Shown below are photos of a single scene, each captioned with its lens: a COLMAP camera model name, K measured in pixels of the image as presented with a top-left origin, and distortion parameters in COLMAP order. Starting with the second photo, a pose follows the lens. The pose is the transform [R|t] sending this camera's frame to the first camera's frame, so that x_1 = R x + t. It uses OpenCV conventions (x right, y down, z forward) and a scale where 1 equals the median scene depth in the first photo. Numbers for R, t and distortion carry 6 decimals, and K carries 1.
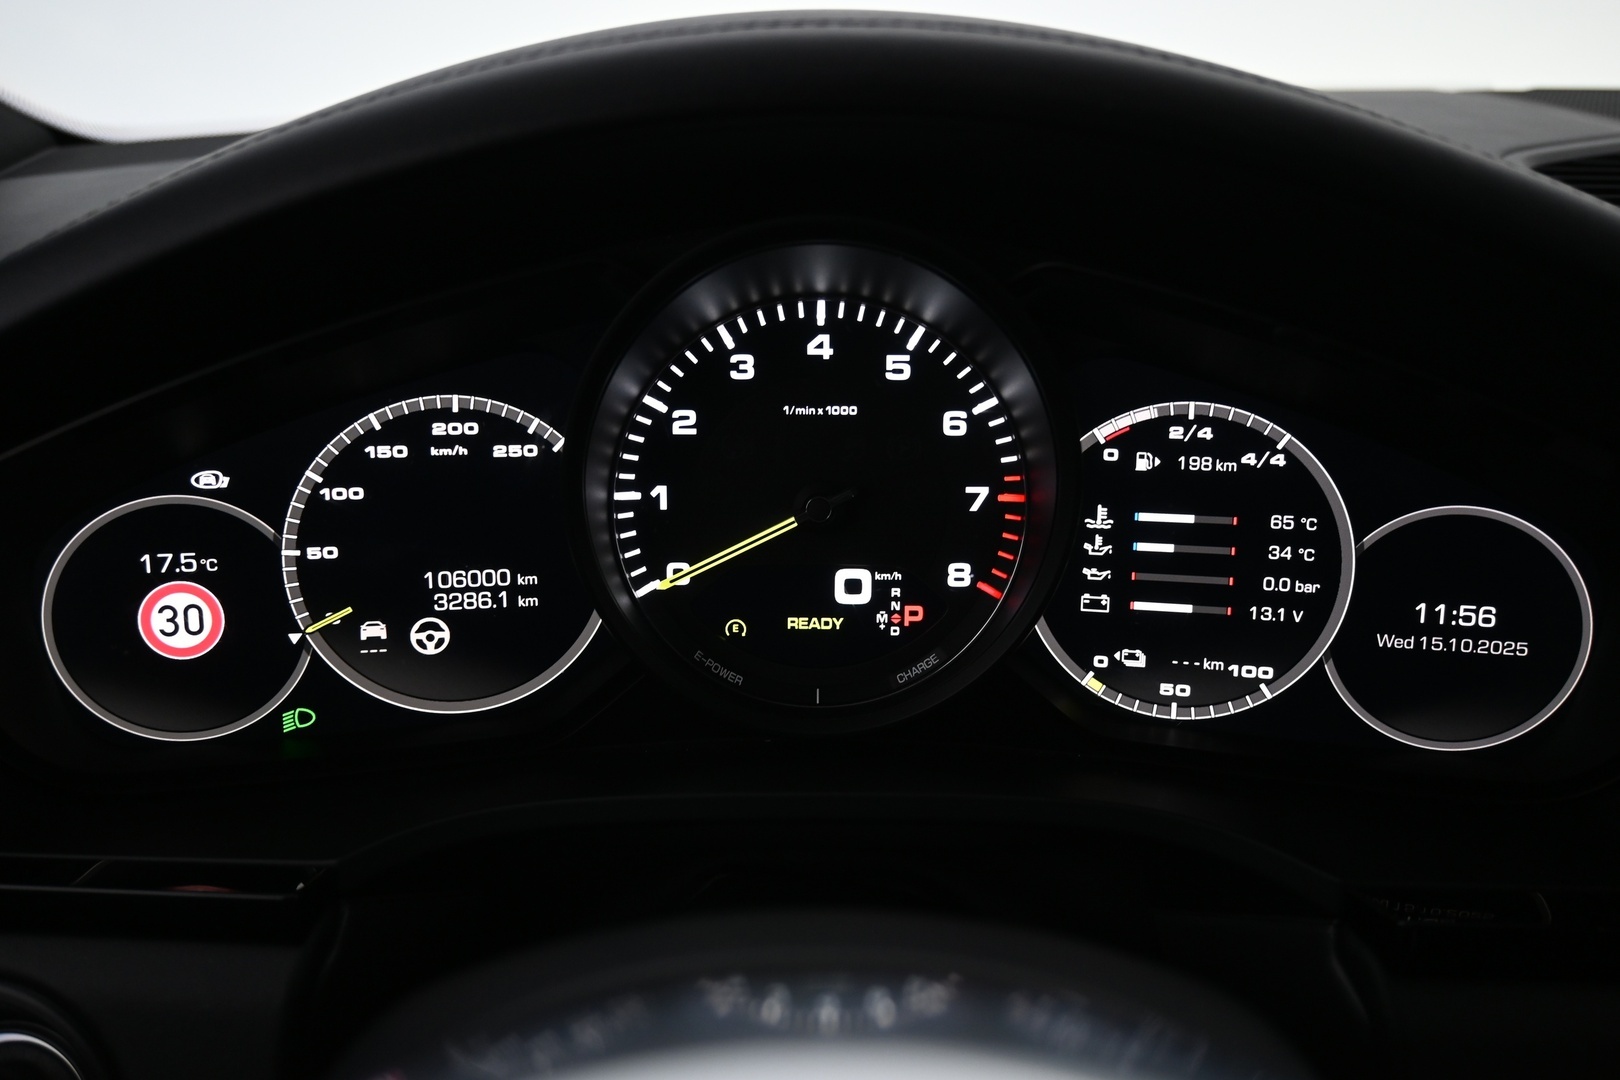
lens RADIAL K [[1306.4, 0, 810.0], [0, 1306.4, 540.0], [0, 0, 1]] dist [-0.003041, -0.004357]
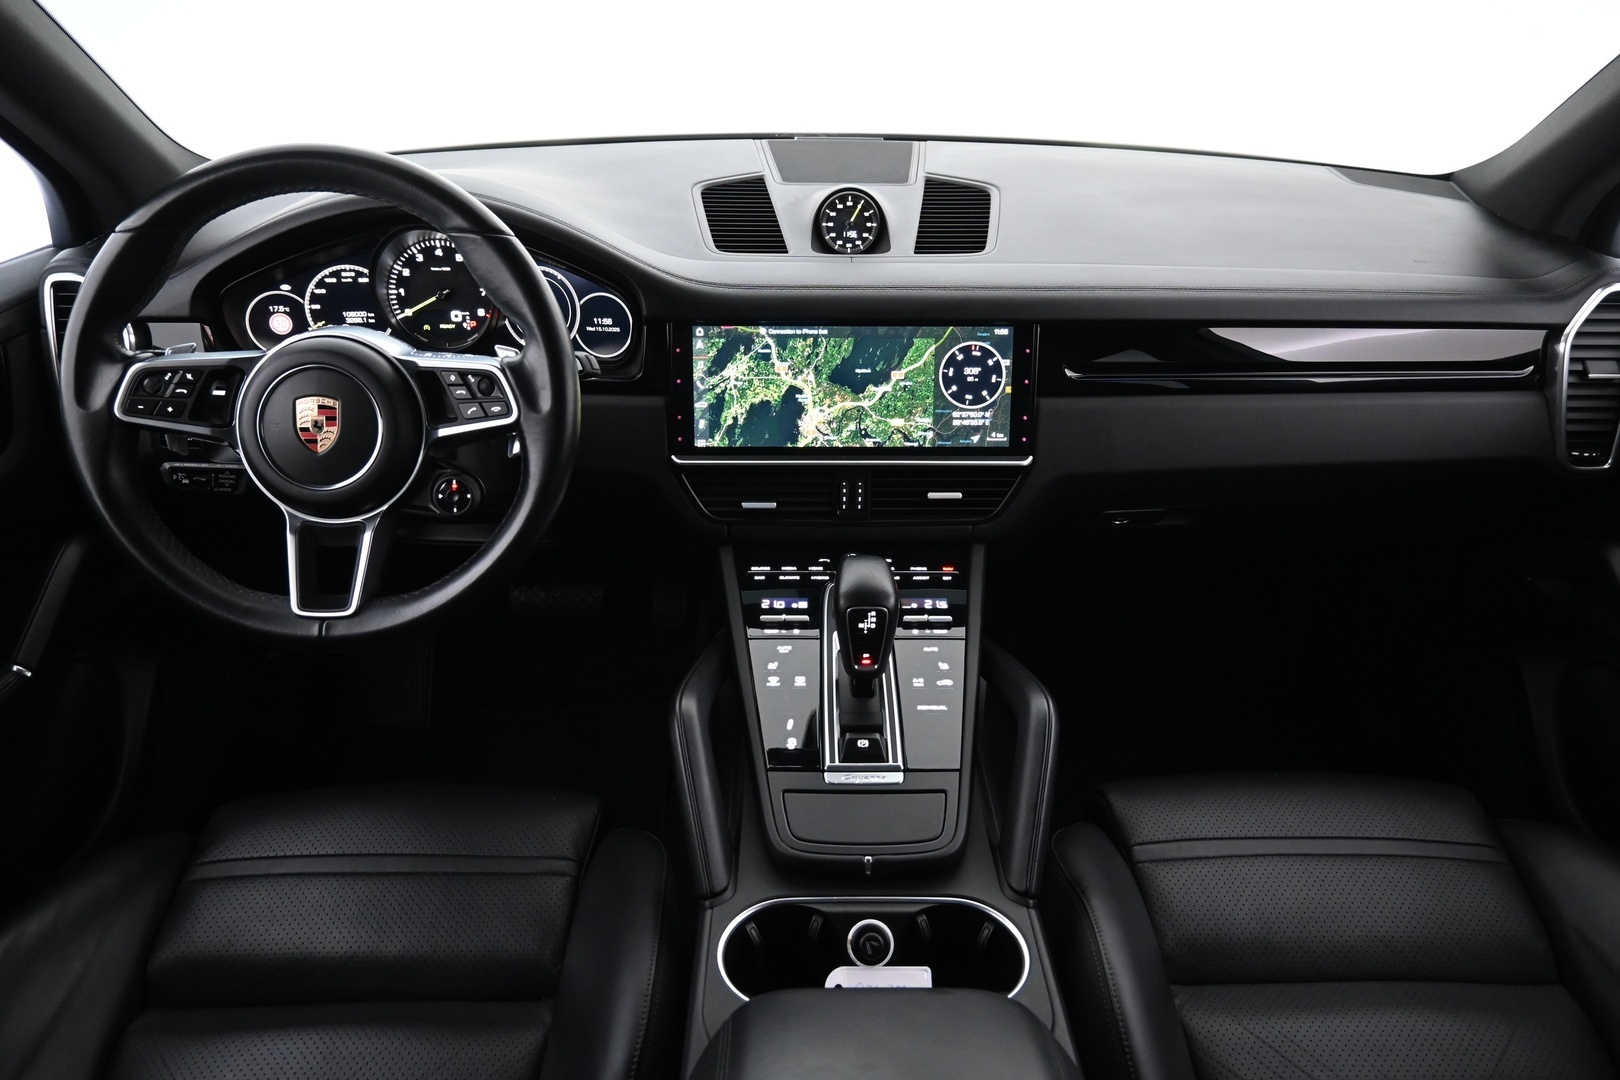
lens RADIAL K [[1113.7, 0, 810.0], [0, 1113.7, 540.0], [0, 0, 1]] dist [0.000519, -0.000057]
pose [[0.999990, -0.004295, 0.001432, 1.100639], [0.004052, 0.990122, 0.140151, 0.240325], [-0.002020, -0.140144, 0.990129, -2.407172]]
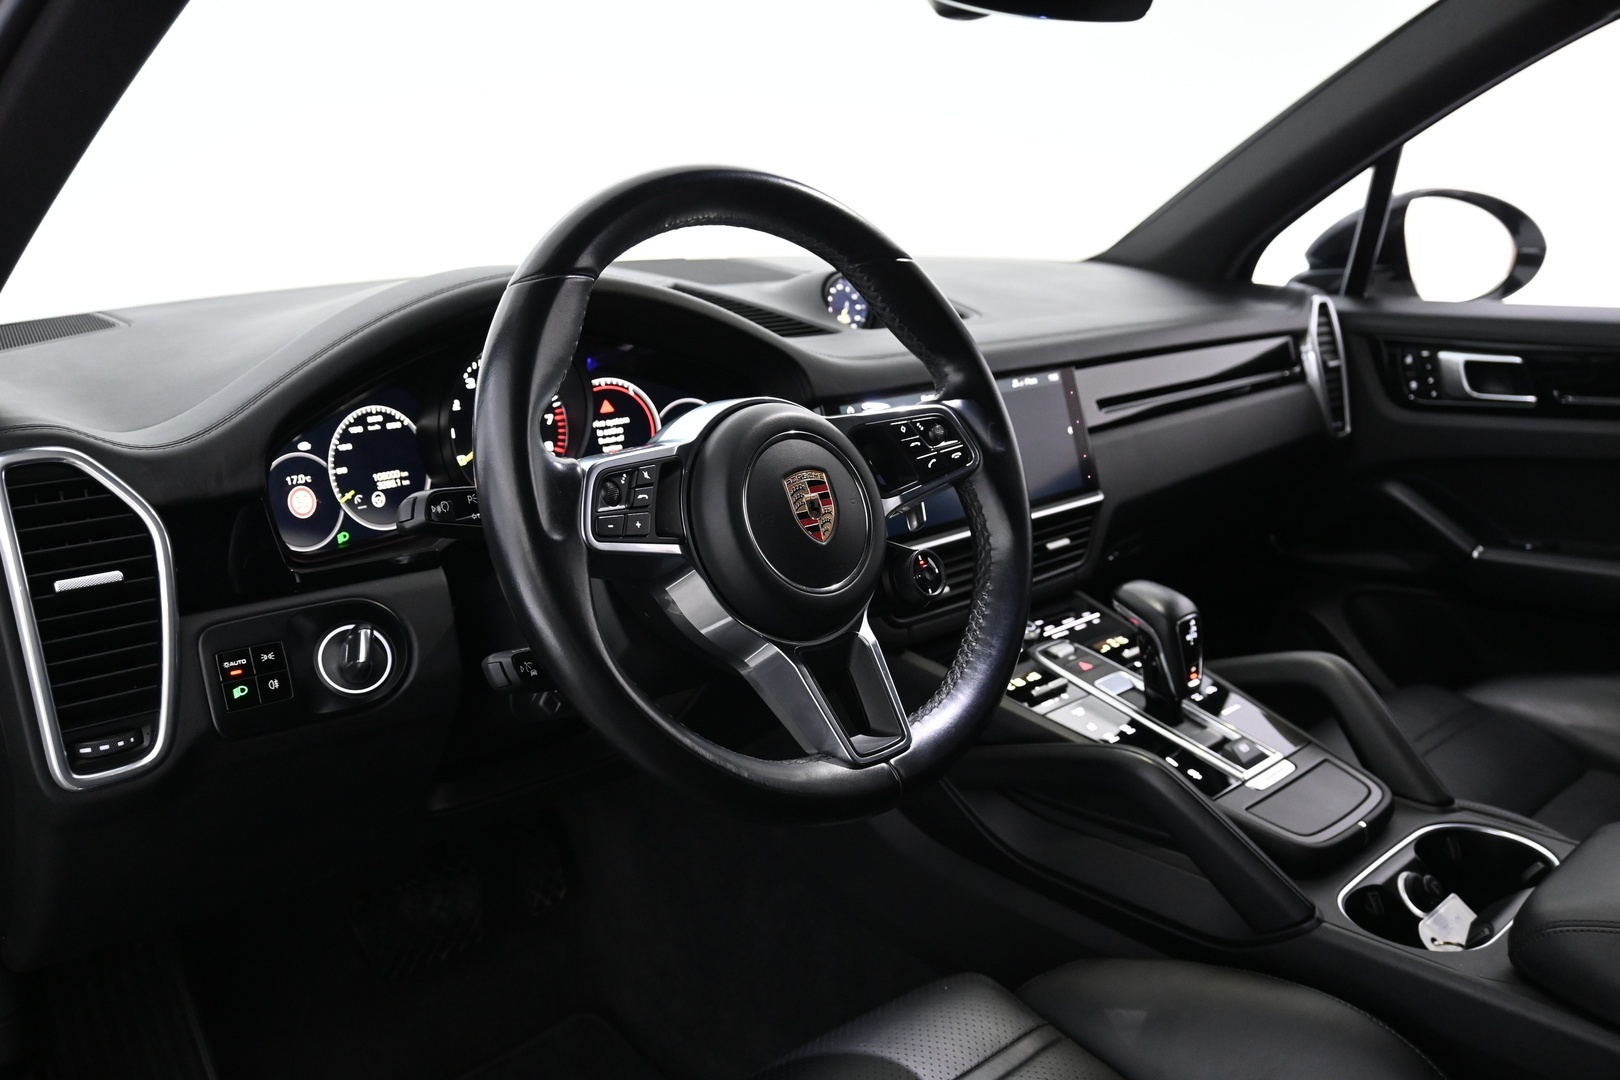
lens RADIAL K [[1330.8, 0, 809.6], [0, 1330.8, 552.2], [0, 0, 1]] dist [-0.002832, -0.000266]
pose [[0.727396, -0.193674, 0.658320, -1.476506], [0.252348, 0.967619, 0.005842, 0.388449], [-0.638135, 0.161877, 0.752715, -1.573831]]
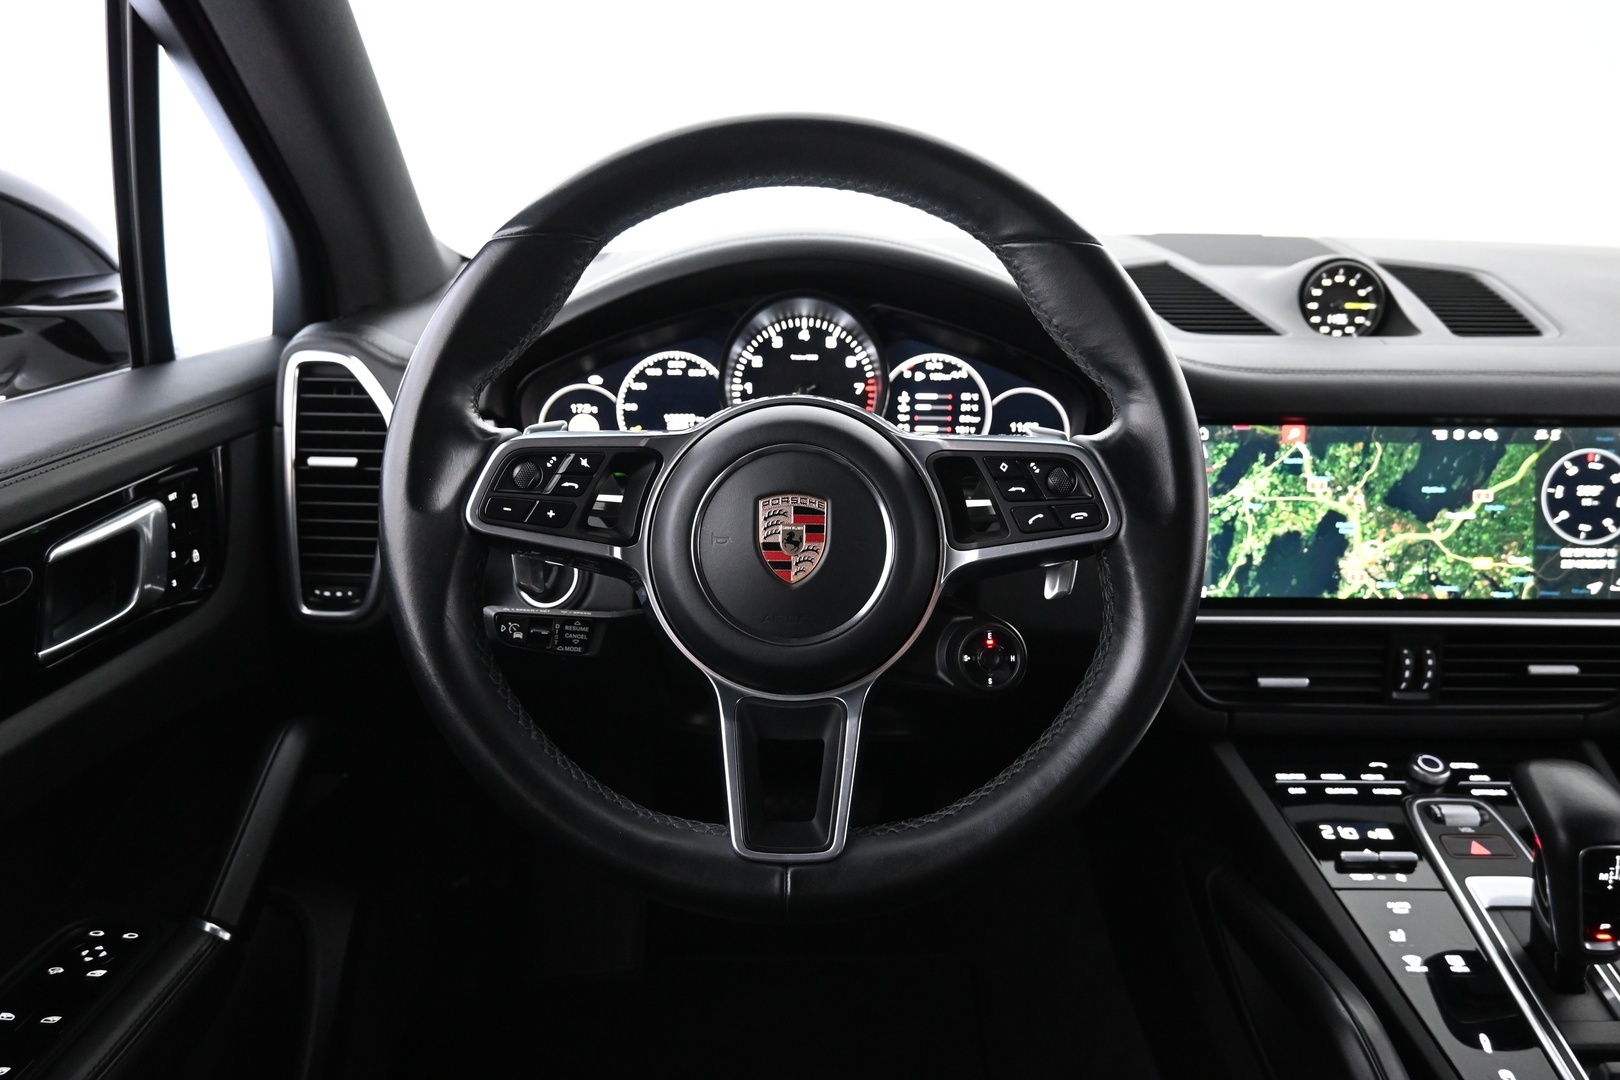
lens RADIAL K [[1112.4, 0, 810.0], [0, 1112.4, 540.0], [0, 0, 1]] dist [-0.002556, 0.000087]
pose [[0.999913, 0.001032, -0.013164, 0.053114], [-0.001439, 0.999520, -0.030961, 0.378018], [0.013126, 0.030977, 0.999434, -1.434778]]
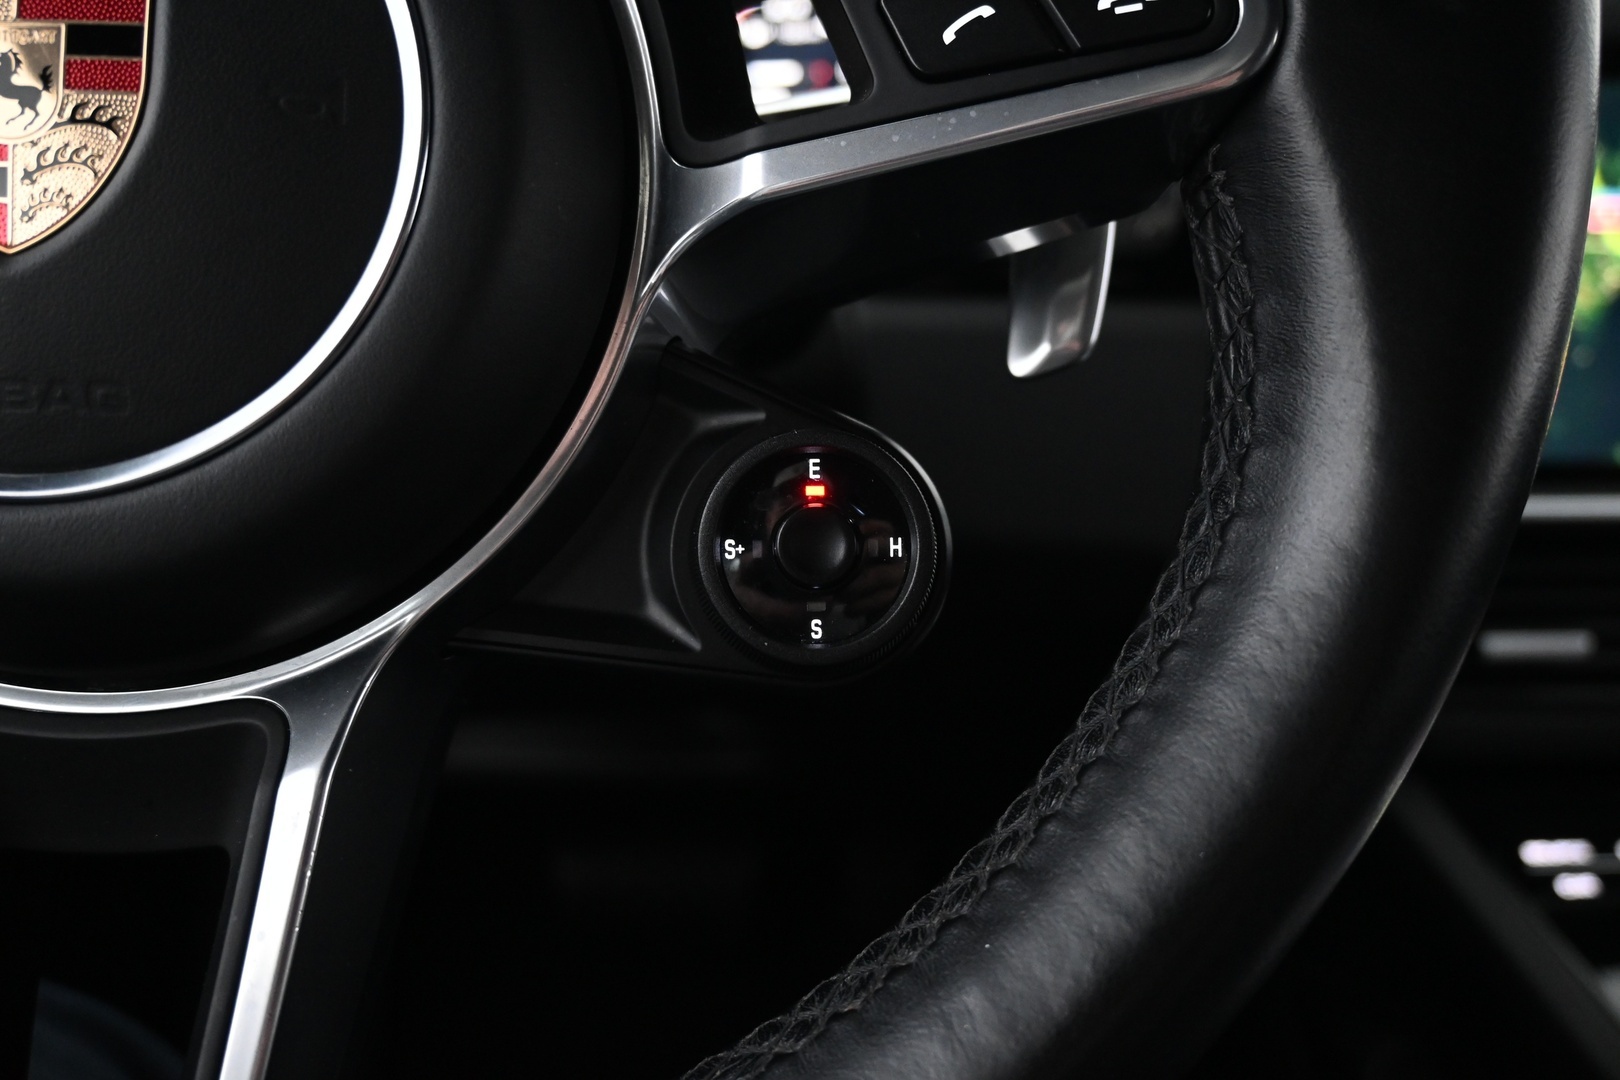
lens RADIAL K [[1306.4, 0, 810.0], [0, 1306.4, 540.0], [0, 0, 1]] dist [-0.003041, -0.004357]
pose [[0.999556, -0.014109, 0.026242, 0.271376], [0.014428, 0.999824, -0.012003, 0.499046], [-0.026068, 0.012377, 0.999584, -0.373816]]
